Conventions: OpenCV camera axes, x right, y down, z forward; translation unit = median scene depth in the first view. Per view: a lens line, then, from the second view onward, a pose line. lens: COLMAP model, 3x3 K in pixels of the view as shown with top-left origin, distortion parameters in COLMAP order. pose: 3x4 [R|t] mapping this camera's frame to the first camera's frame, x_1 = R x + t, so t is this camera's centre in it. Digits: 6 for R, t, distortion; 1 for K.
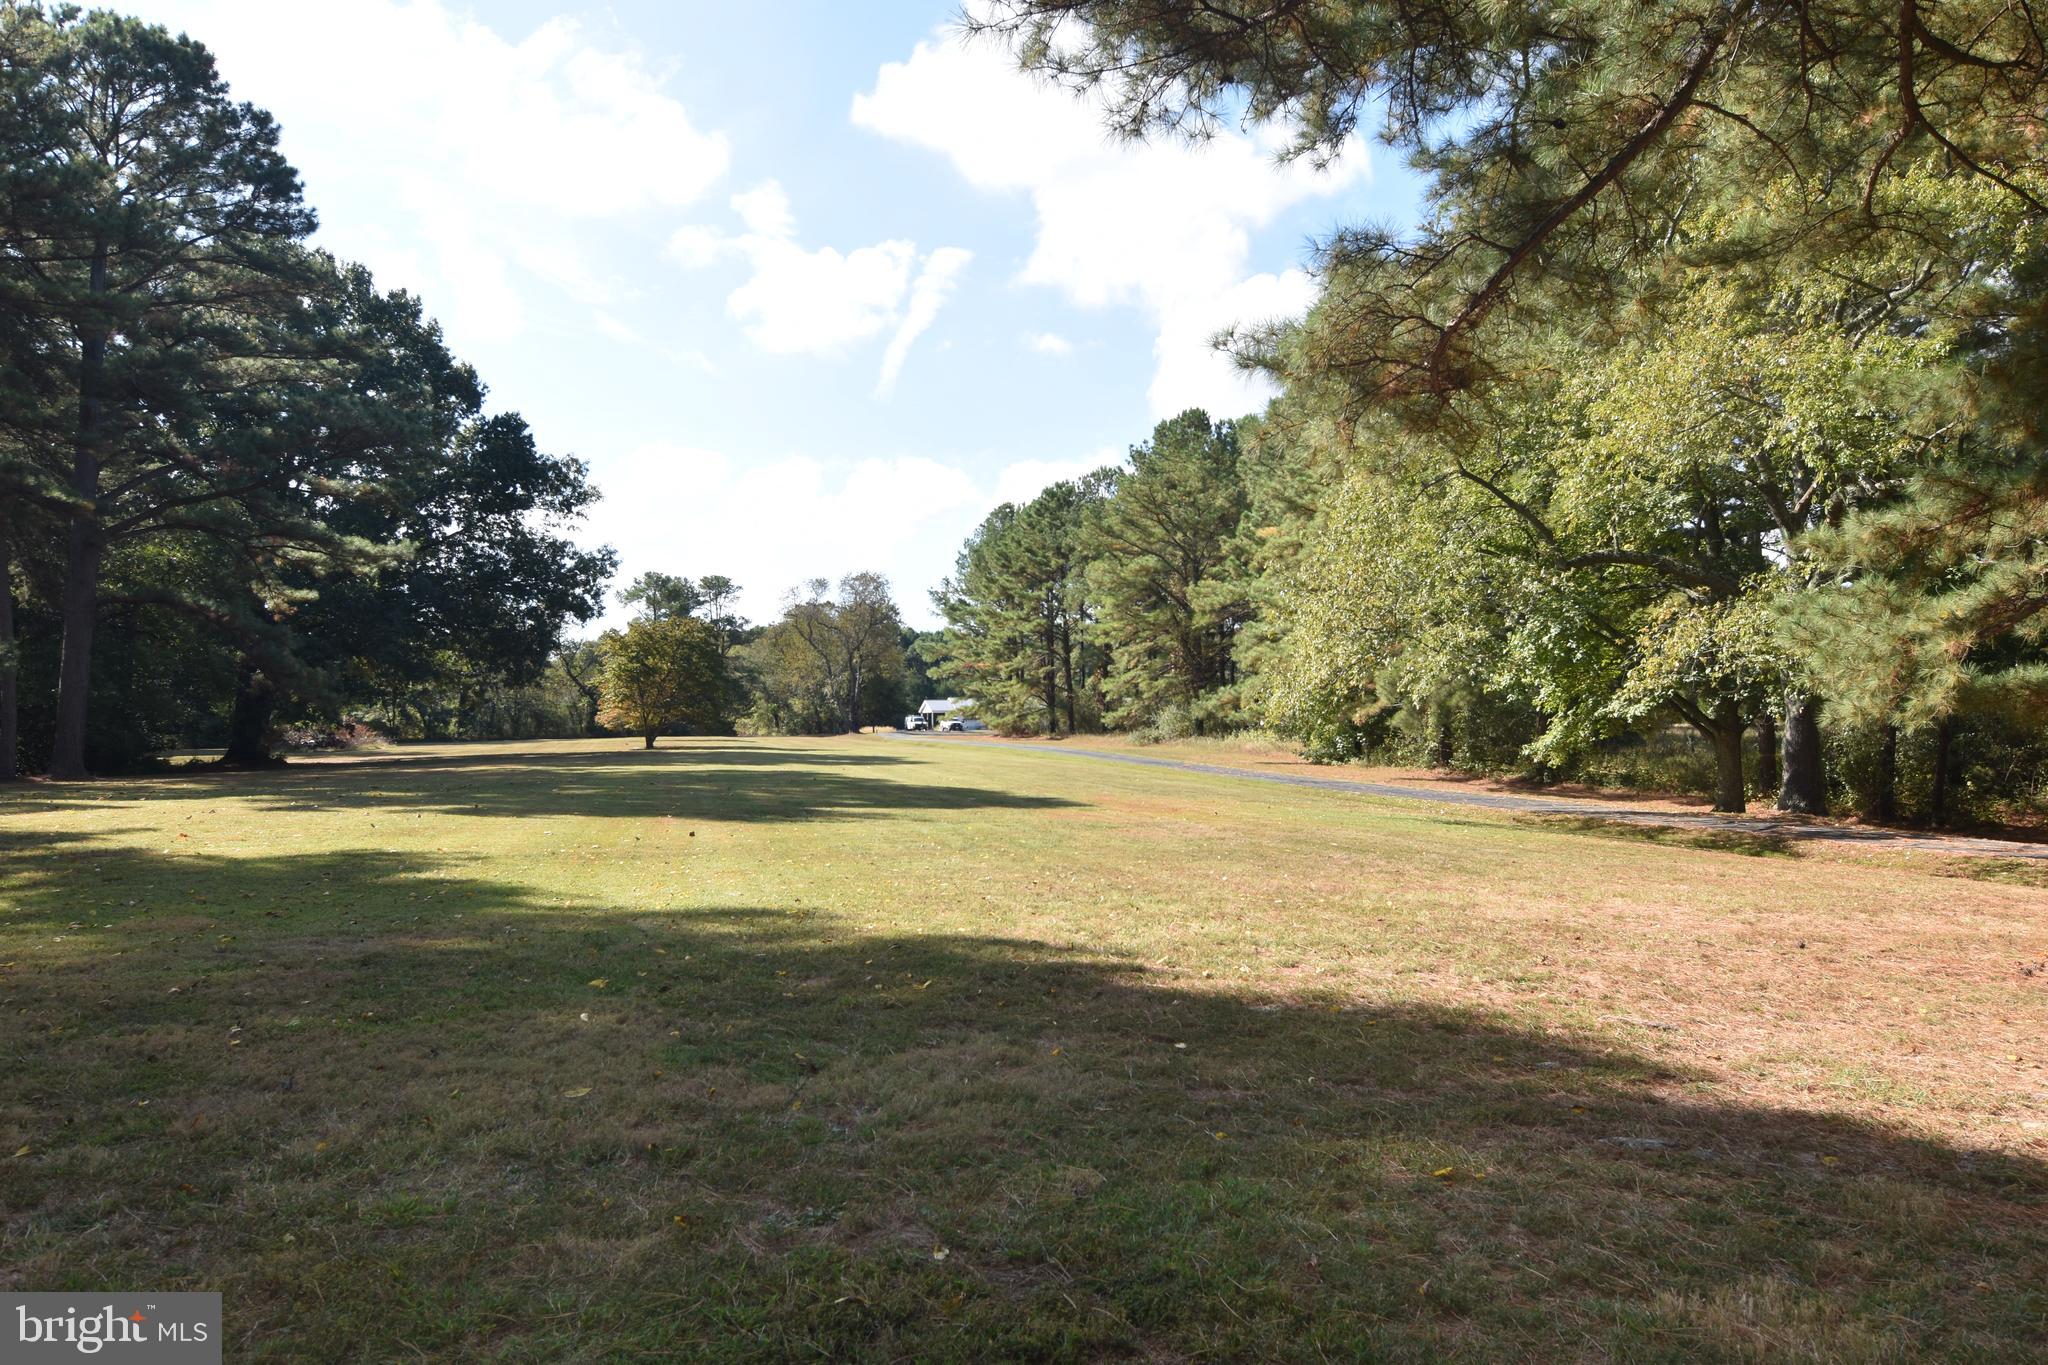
lens RADIAL K [[1390.7, 0, 1039.1], [0, 1390.7, 683.0], [0, 0, 1]] dist [0.004632, -0.021356]
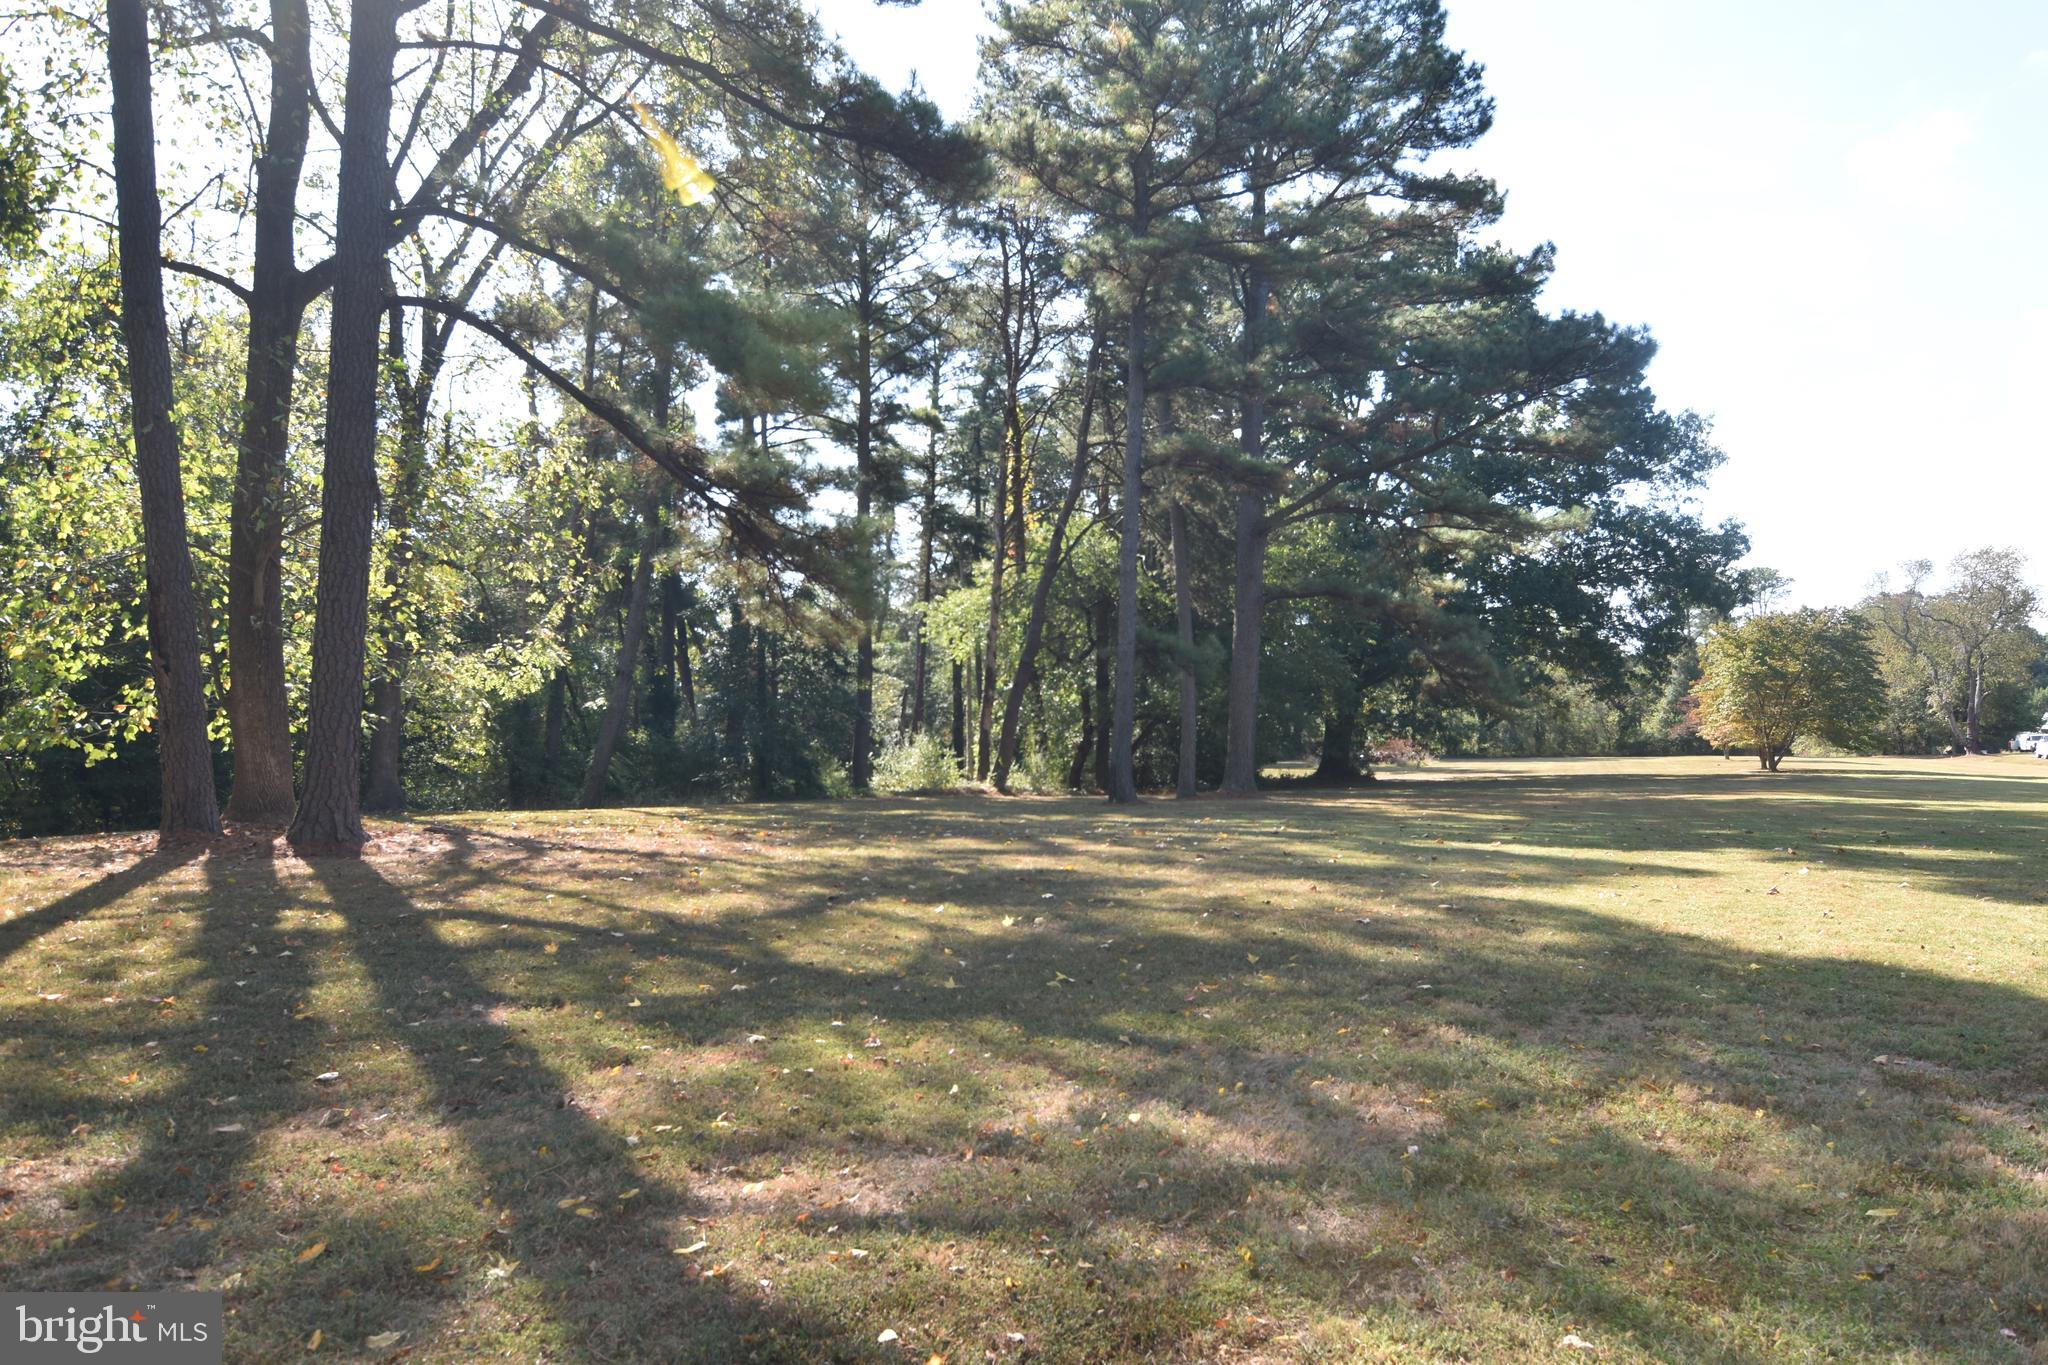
lens RADIAL K [[1390.7, 0, 1039.1], [0, 1390.7, 683.0], [0, 0, 1]] dist [0.004632, -0.021356]
pose [[0.797538, -0.015665, -0.603065, -0.132097], [0.008371, 0.999854, -0.014902, 0.004569], [0.603210, 0.006837, 0.797553, 0.104642]]
